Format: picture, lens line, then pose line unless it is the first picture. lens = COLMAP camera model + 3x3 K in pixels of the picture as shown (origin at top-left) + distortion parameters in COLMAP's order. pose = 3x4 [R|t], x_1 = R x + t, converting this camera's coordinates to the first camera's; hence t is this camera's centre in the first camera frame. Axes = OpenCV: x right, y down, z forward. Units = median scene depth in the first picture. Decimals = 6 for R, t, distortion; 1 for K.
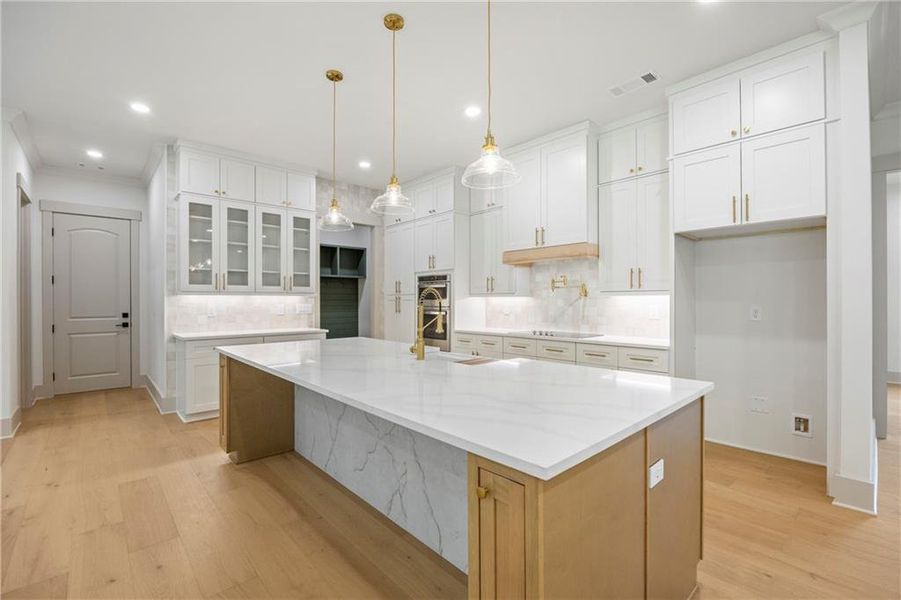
lens RADIAL K [[399.0, 0, 451.3], [0, 399.0, 297.8], [0, 0, 1]] dist [-0.013476, 0.000889]
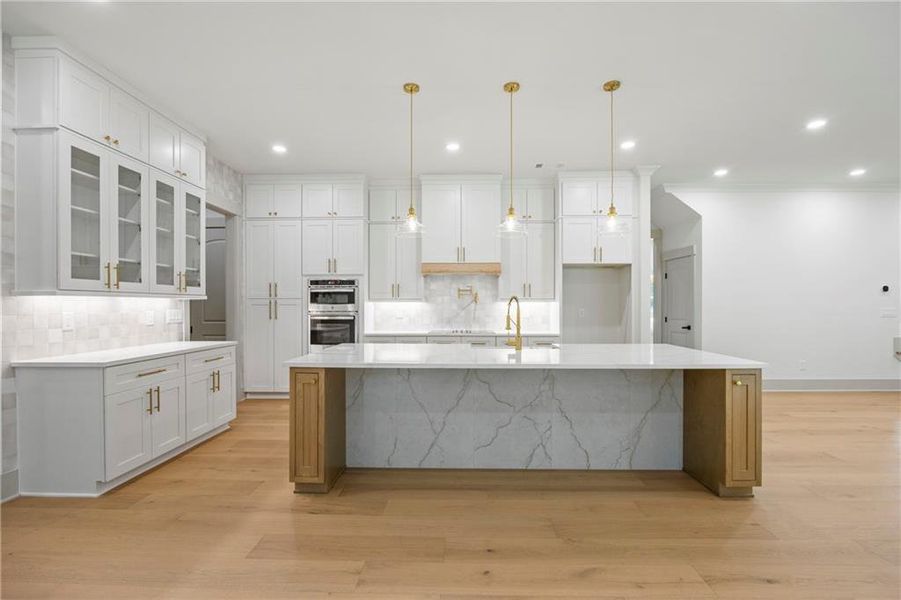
lens RADIAL K [[399.0, 0, 453.8], [0, 399.0, 309.0], [0, 0, 1]] dist [-0.013476, 0.000889]
pose [[0.692211, -0.005872, 0.721671, -0.668694], [-0.006262, 0.999880, 0.014142, 0.000817], [-0.721668, -0.014308, 0.692091, 0.136855]]
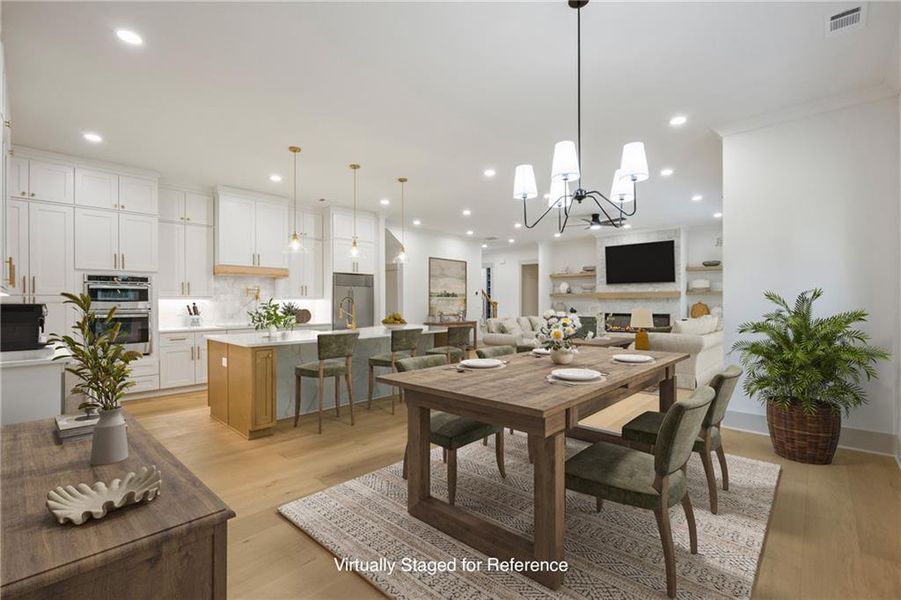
lens RADIAL K [[399.0, 0, 447.4], [0, 399.0, 301.3], [0, 0, 1]] dist [-0.013476, 0.000889]
pose [[-0.073721, 0.003001, 0.997274, -1.249453], [-0.005367, 0.999980, -0.003406, 0.003538], [-0.997264, -0.005603, -0.073703, 0.377459]]
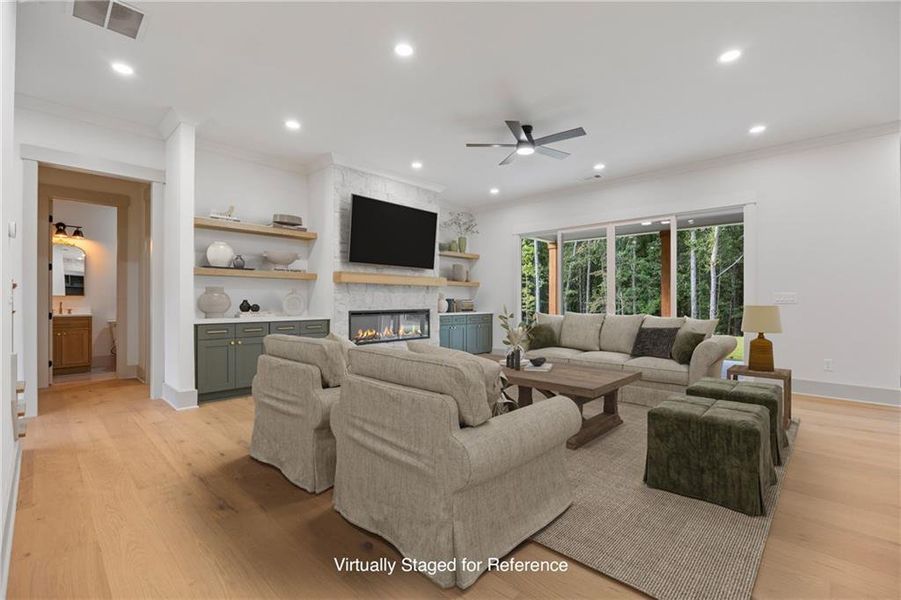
lens RADIAL K [[399.0, 0, 444.3], [0, 399.0, 300.4], [0, 0, 1]] dist [-0.013476, 0.000889]
pose [[-0.998094, 0.002041, -0.061676, 0.758998], [0.002379, 0.999982, -0.005420, 0.032614], [0.061664, -0.005556, -0.998082, 0.539295]]
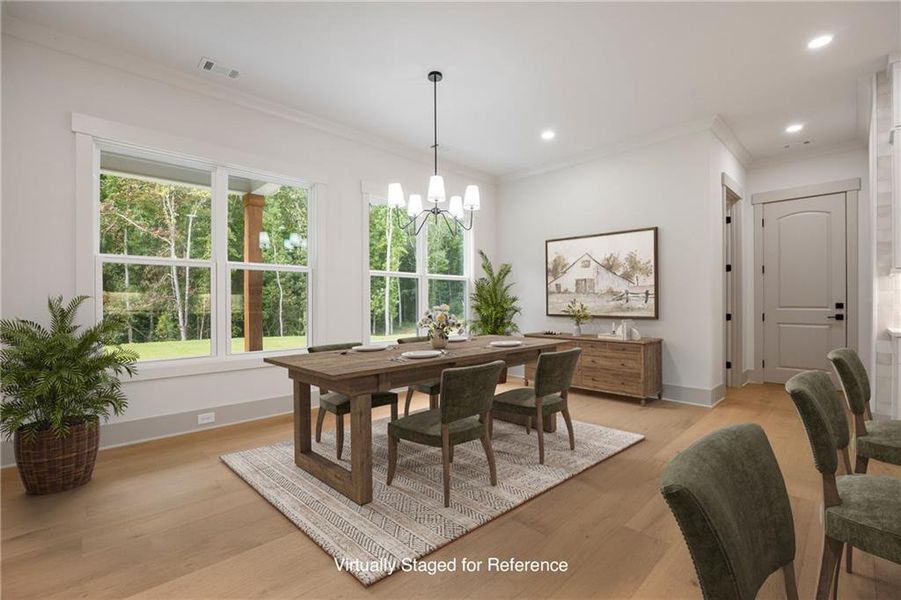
lens RADIAL K [[399.4, 0, 458.8], [0, 399.4, 303.0], [0, 0, 1]] dist [-0.008557, 0.000057]
pose [[0.023243, 0.000965, -0.999729, 0.002909], [0.002034, 0.999997, 0.001013, 0.037917], [0.999728, -0.002057, 0.023241, 0.178540]]
